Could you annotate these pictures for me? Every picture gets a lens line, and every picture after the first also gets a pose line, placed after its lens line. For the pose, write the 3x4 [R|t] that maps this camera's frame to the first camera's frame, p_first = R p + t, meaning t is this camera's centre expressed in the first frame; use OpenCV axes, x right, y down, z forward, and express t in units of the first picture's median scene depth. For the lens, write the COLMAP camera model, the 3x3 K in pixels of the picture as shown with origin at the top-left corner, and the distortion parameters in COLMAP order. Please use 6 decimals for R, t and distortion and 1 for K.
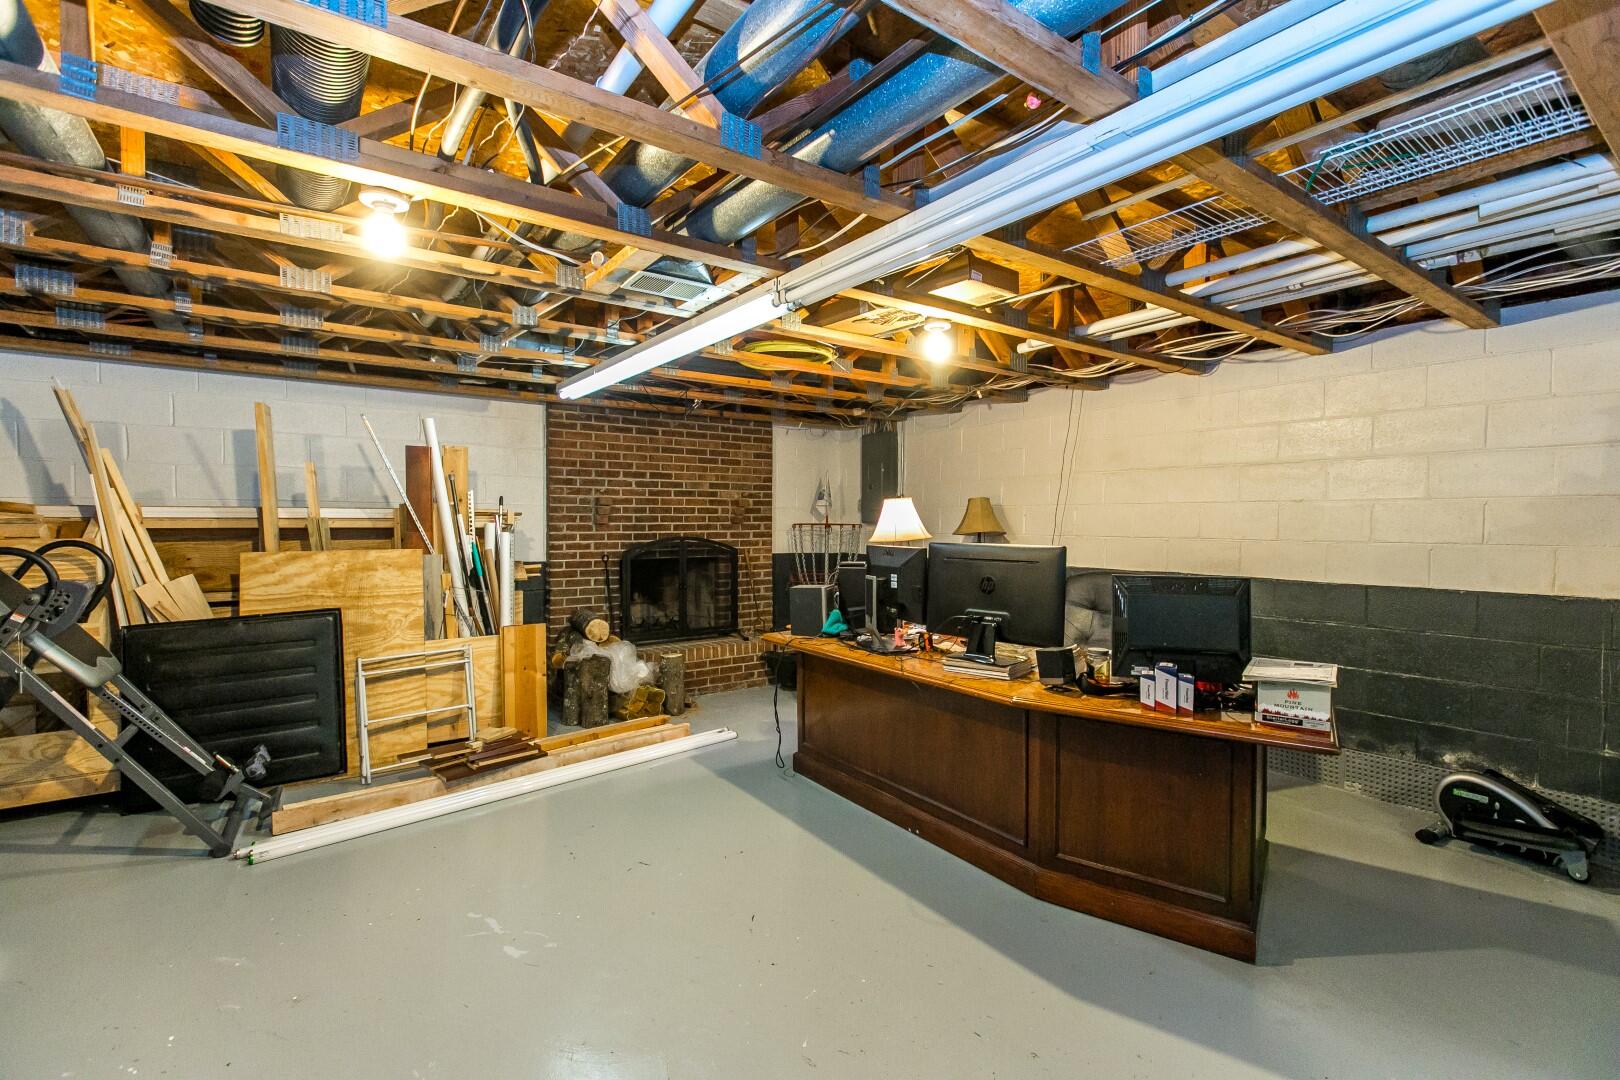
lens RADIAL K [[717.4, 0, 810.0], [0, 717.4, 540.0], [0, 0, 1]] dist [-0.000279, -0.000031]
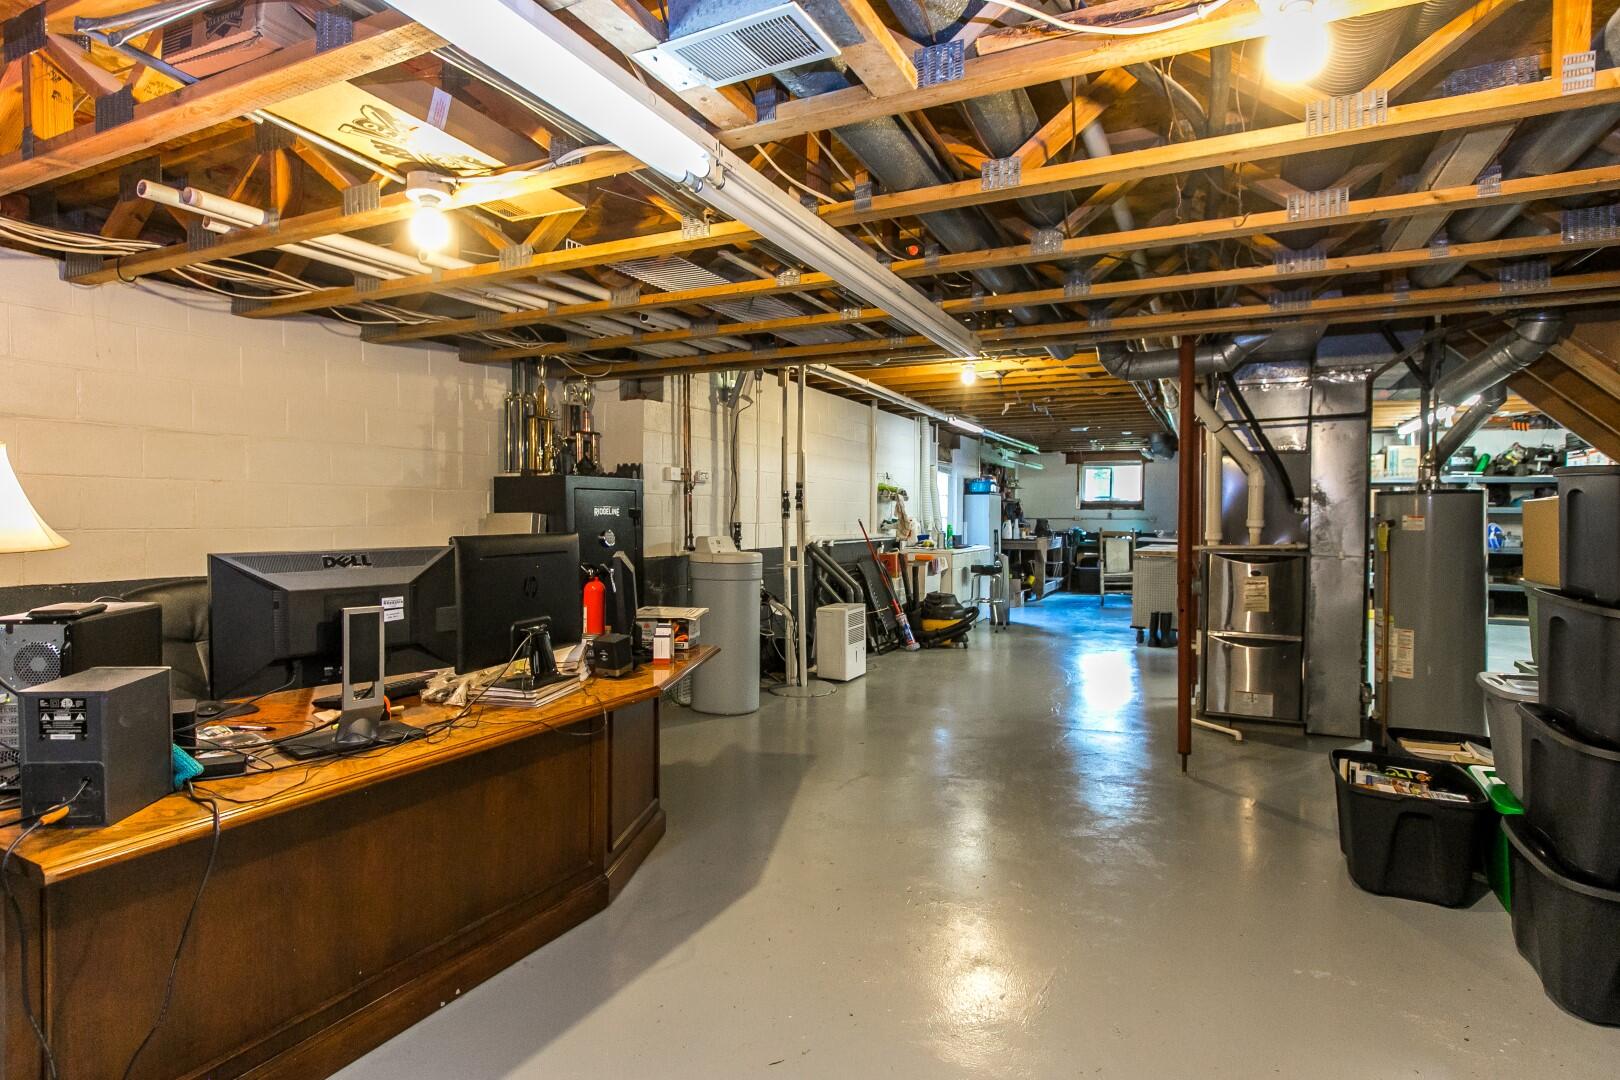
lens RADIAL K [[845.9, 0, 809.4], [0, 845.9, 514.8], [0, 0, 1]] dist [0.000557, 0.000110]
pose [[-0.477297, -0.009314, 0.878693, -0.958600], [0.017126, 0.999655, 0.019898, -0.038872], [-0.878575, 0.024546, -0.476973, 1.567191]]
